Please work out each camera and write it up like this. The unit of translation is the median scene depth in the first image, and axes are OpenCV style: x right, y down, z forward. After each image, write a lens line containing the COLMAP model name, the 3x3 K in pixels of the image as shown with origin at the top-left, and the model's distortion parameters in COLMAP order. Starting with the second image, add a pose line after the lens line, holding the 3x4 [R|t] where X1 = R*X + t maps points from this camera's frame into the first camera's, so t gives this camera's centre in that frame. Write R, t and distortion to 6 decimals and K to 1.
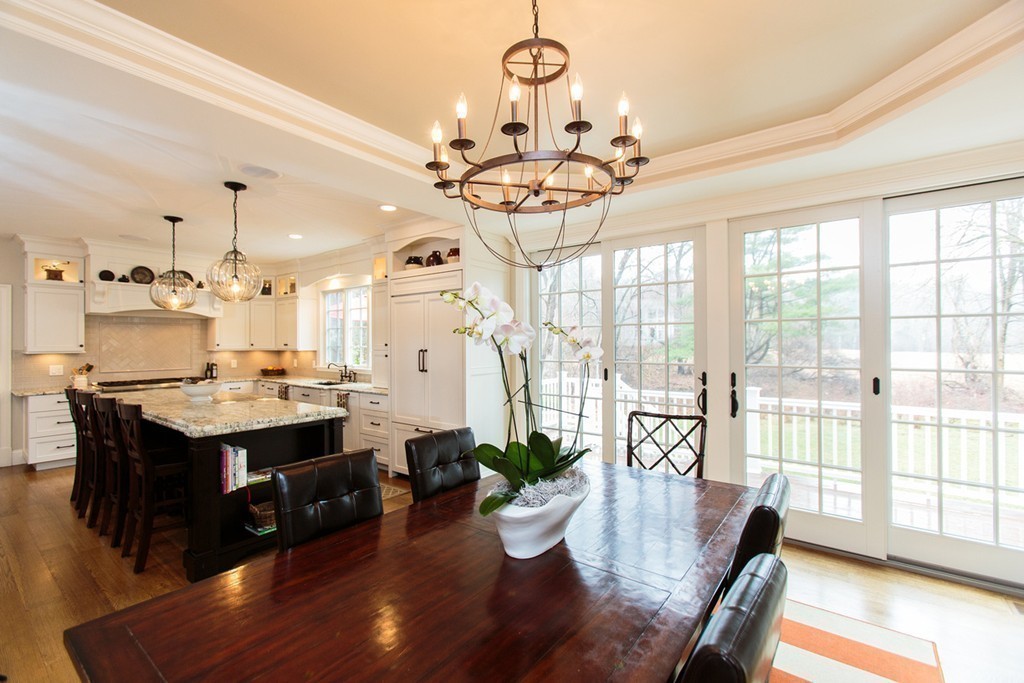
lens RADIAL K [[449.6, 0, 510.2], [0, 449.6, 342.6], [0, 0, 1]] dist [0.000255, 0.000573]
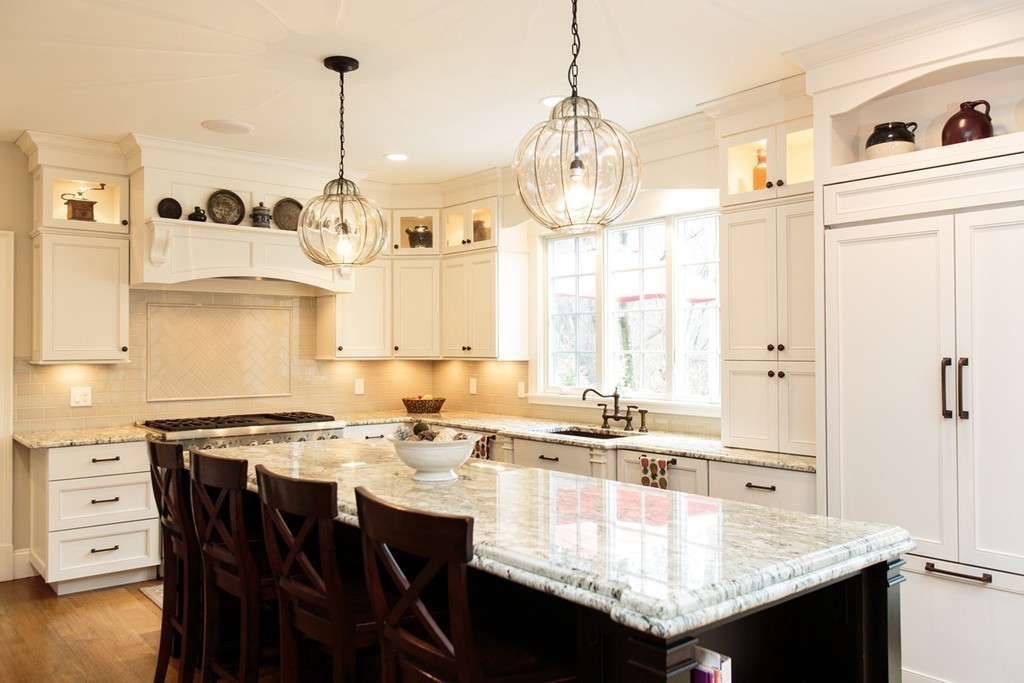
lens RADIAL K [[793.7, 0, 512.2], [0, 793.7, 342.0], [0, 0, 1]] dist [-0.012147, -0.005399]
pose [[0.978729, 0.000112, -0.205157, -0.336704], [-0.001657, 0.999972, -0.007361, 0.005300], [0.205151, 0.007544, 0.978701, 0.213685]]
